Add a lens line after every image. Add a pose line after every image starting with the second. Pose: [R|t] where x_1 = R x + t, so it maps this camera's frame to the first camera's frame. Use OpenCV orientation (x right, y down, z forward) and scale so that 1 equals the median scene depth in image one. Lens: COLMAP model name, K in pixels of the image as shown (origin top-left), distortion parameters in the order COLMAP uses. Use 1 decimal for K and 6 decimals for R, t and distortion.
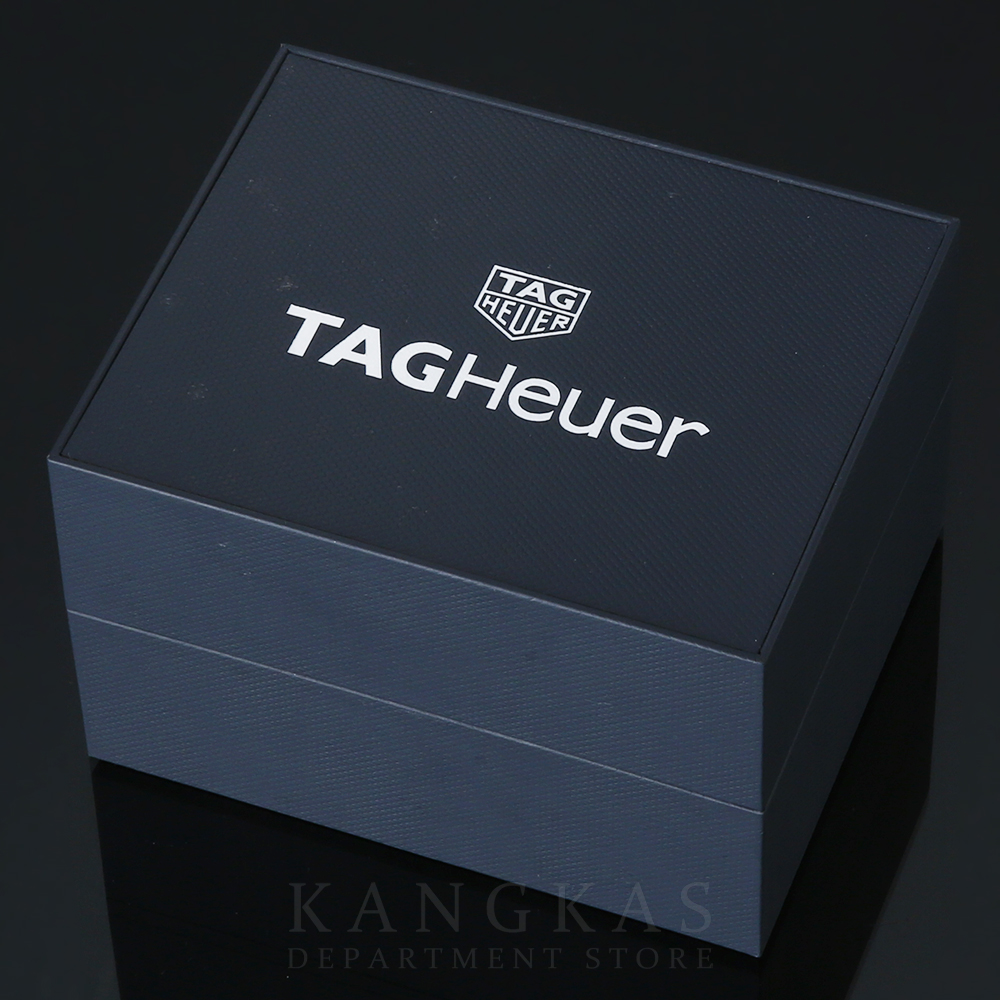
lens RADIAL K [[5451.5, 0, 500.0], [0, 5451.5, 500.0], [0, 0, 1]] dist [-3.762202, 3.543517]
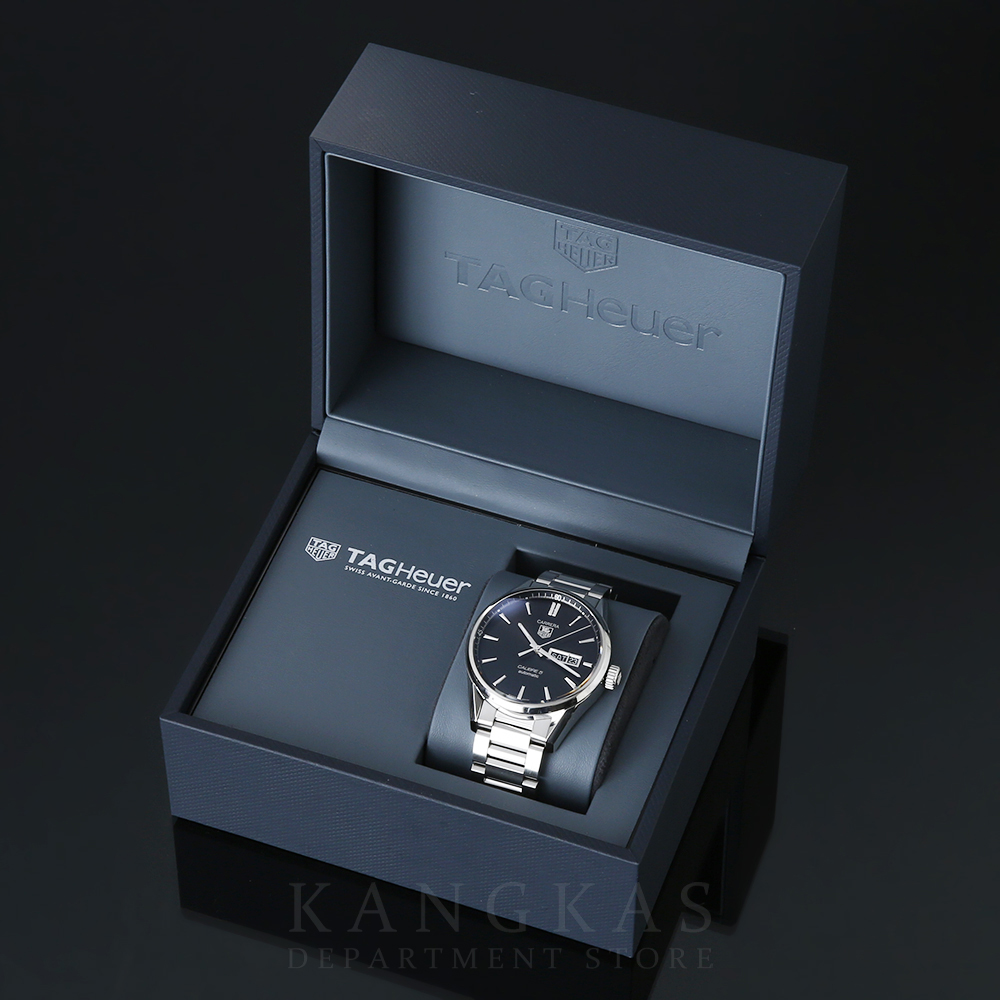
lens RADIAL K [[5448.6, 0, 500.0], [0, 5448.6, 500.0], [0, 0, 1]] dist [0.214497, 3.585725]
pose [[0.999964, 0.008442, 0.000439, 0.054365], [-0.008424, 0.999458, -0.031834, 0.042236], [-0.000708, 0.031829, 0.999493, -2.424063]]
